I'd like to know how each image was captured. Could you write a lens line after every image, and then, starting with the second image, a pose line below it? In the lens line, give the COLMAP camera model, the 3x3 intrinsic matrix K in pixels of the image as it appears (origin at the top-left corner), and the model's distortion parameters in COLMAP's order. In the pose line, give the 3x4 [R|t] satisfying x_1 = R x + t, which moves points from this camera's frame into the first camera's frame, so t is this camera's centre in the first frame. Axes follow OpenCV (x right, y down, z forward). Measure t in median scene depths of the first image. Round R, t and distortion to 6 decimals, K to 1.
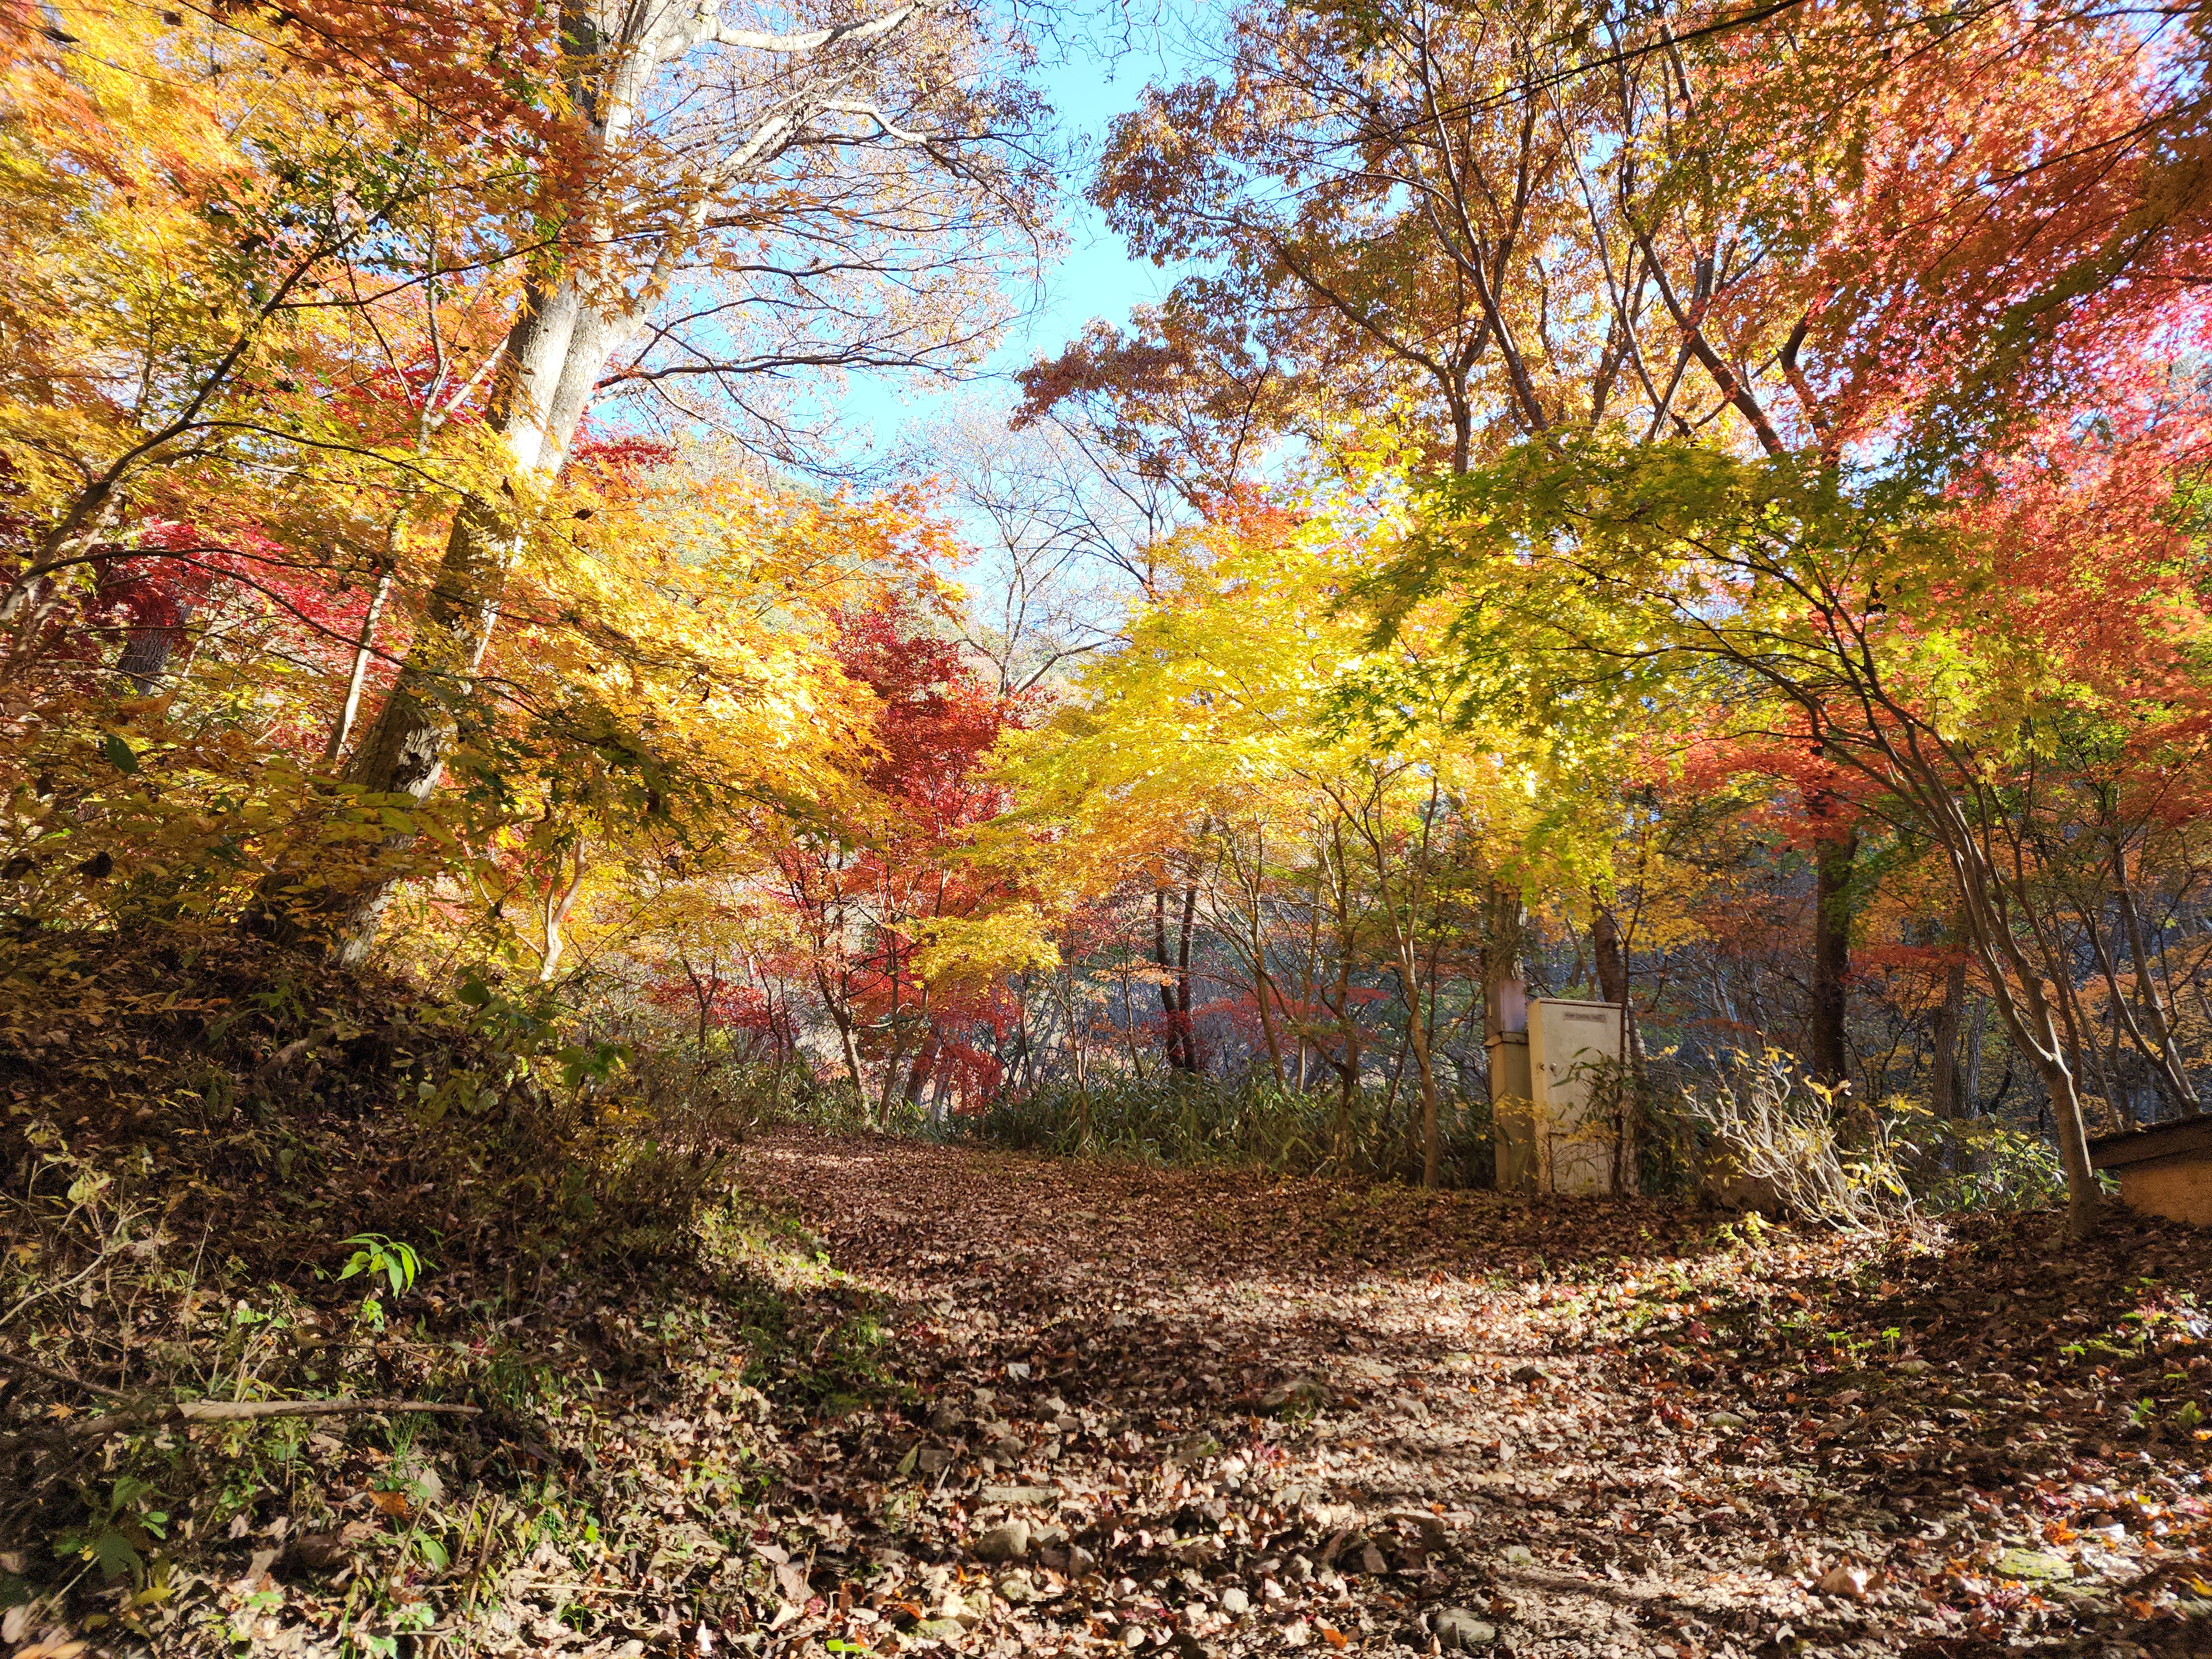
lens RADIAL K [[1461.3, 0, 1106.0], [0, 1461.3, 829.5], [0, 0, 1]] dist [0.101899, -0.076618]
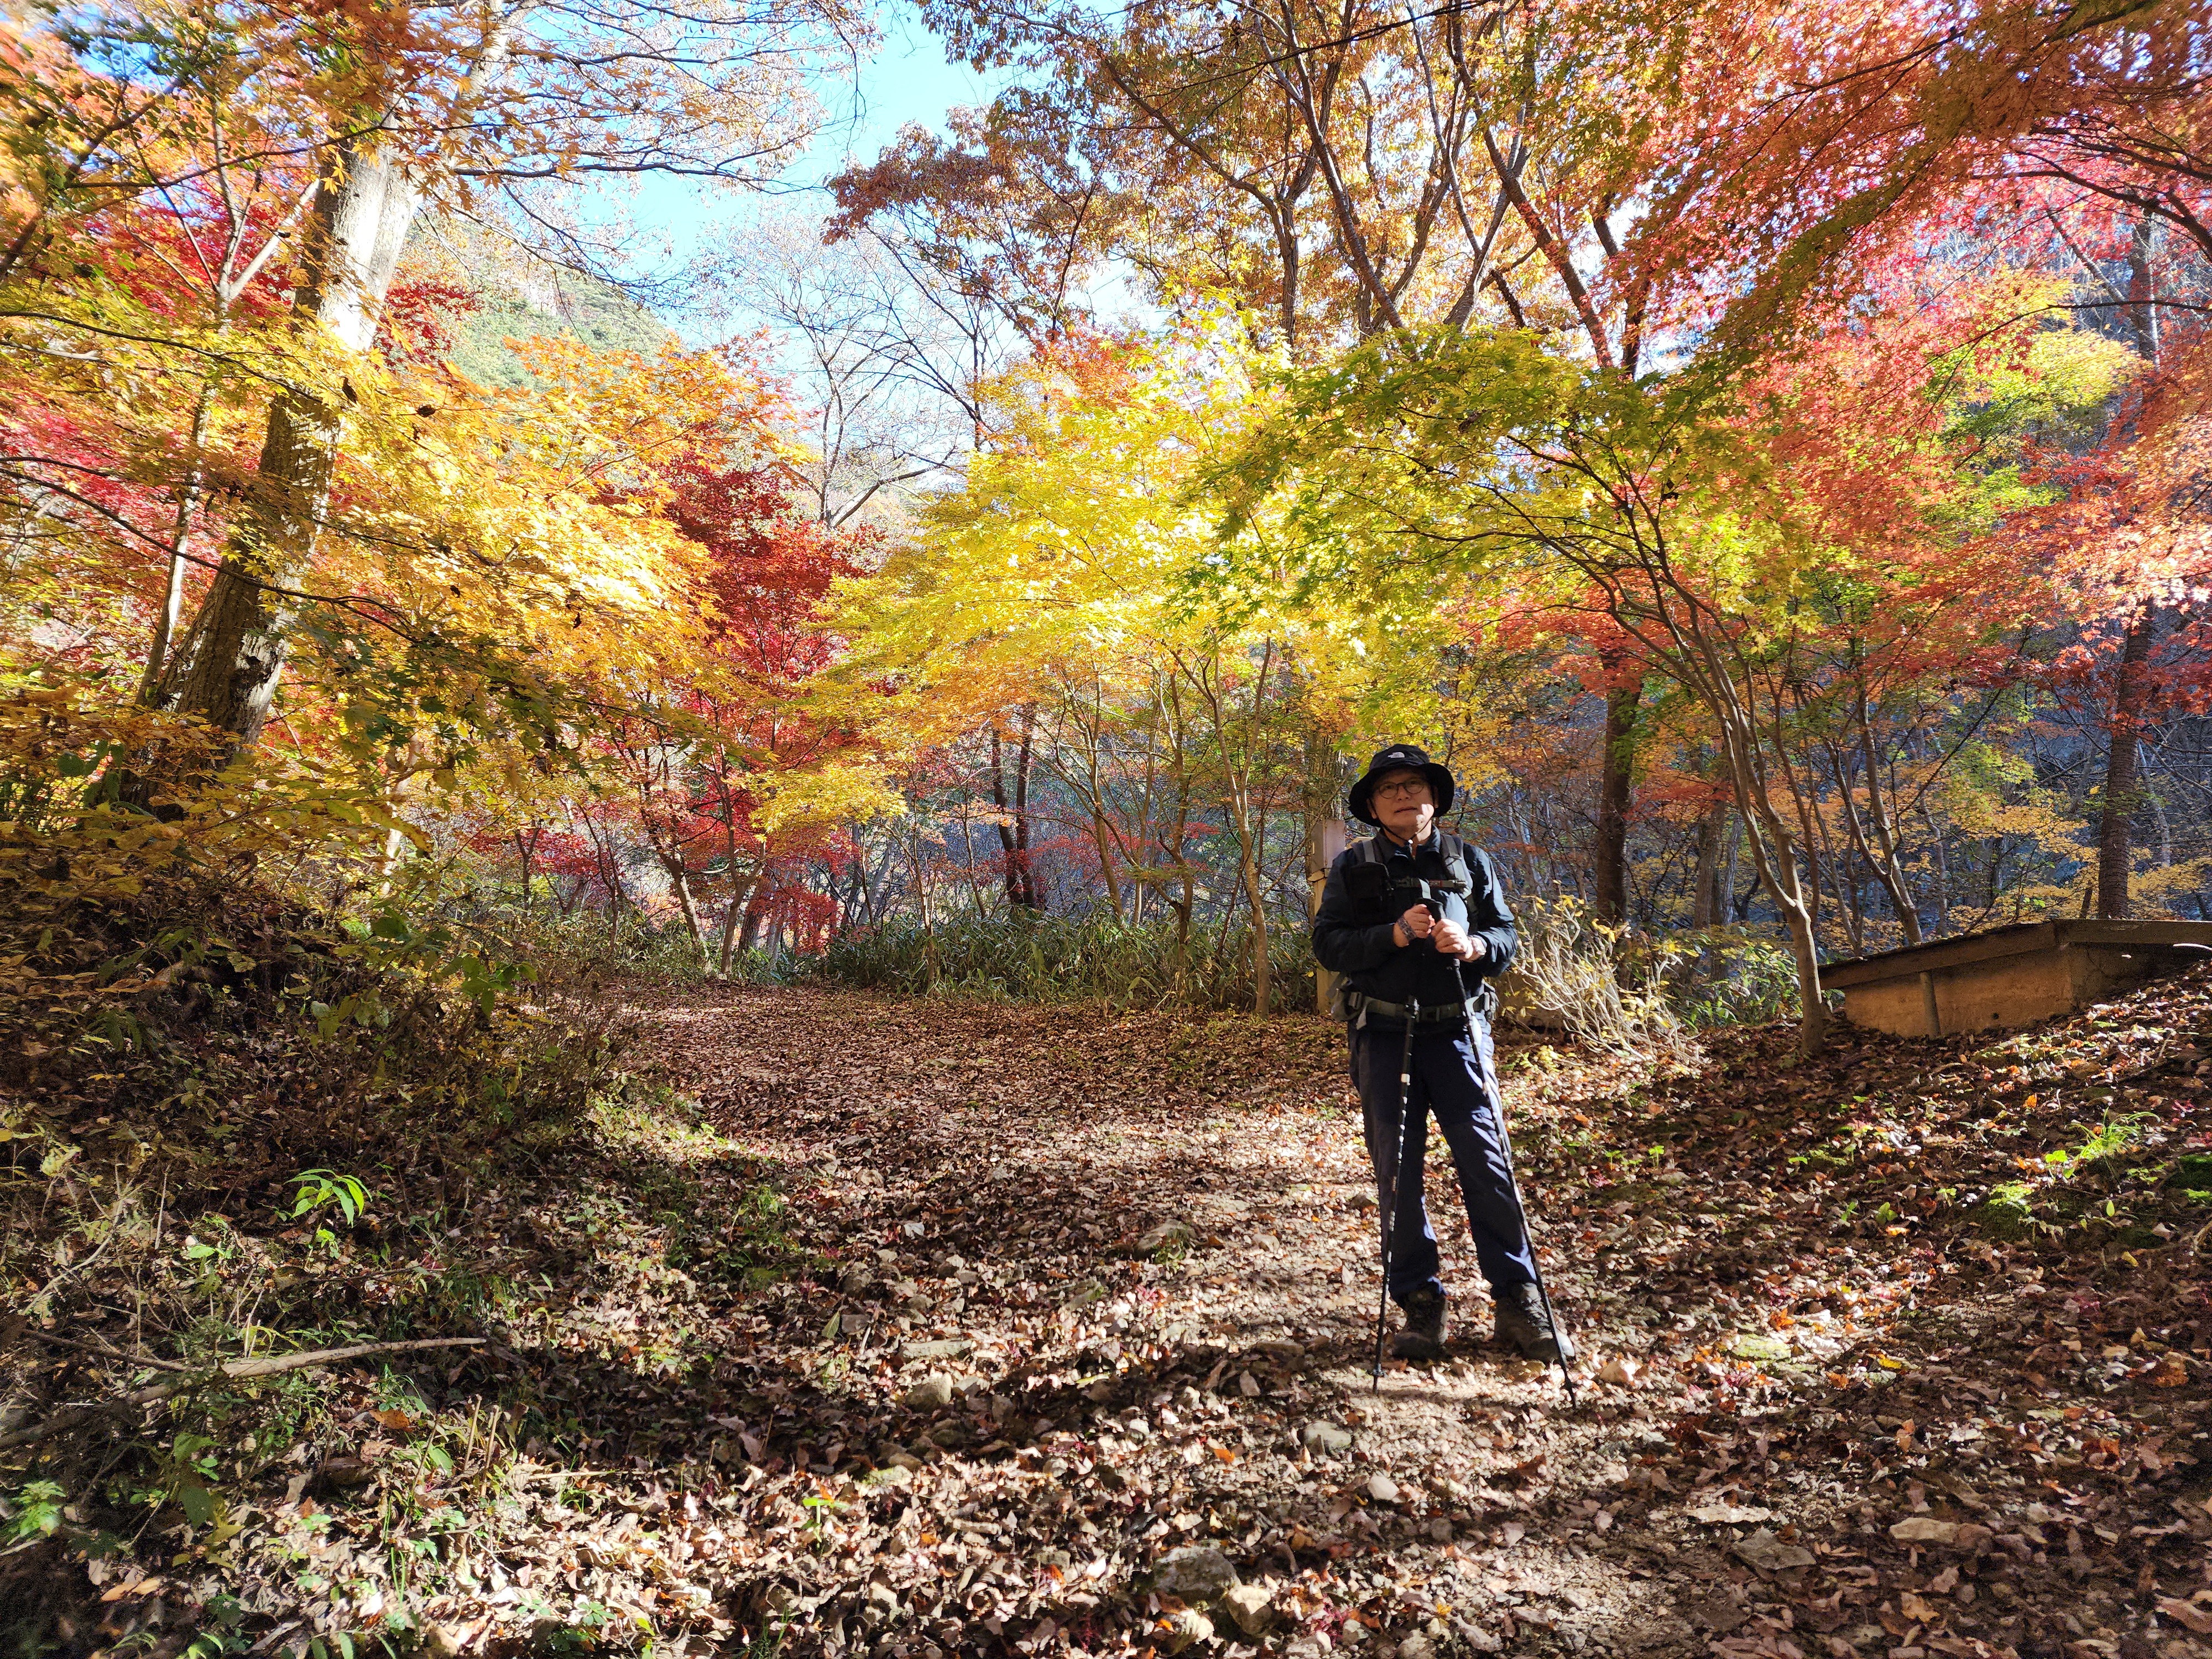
lens RADIAL K [[1492.9, 0, 1120.1], [0, 1492.9, 819.0], [0, 0, 1]] dist [0.118505, -0.092760]
pose [[0.990092, -0.027588, 0.137682, -0.047638], [0.009012, 0.990973, 0.133759, -0.076176], [-0.140129, -0.131193, 0.981403, -0.073421]]
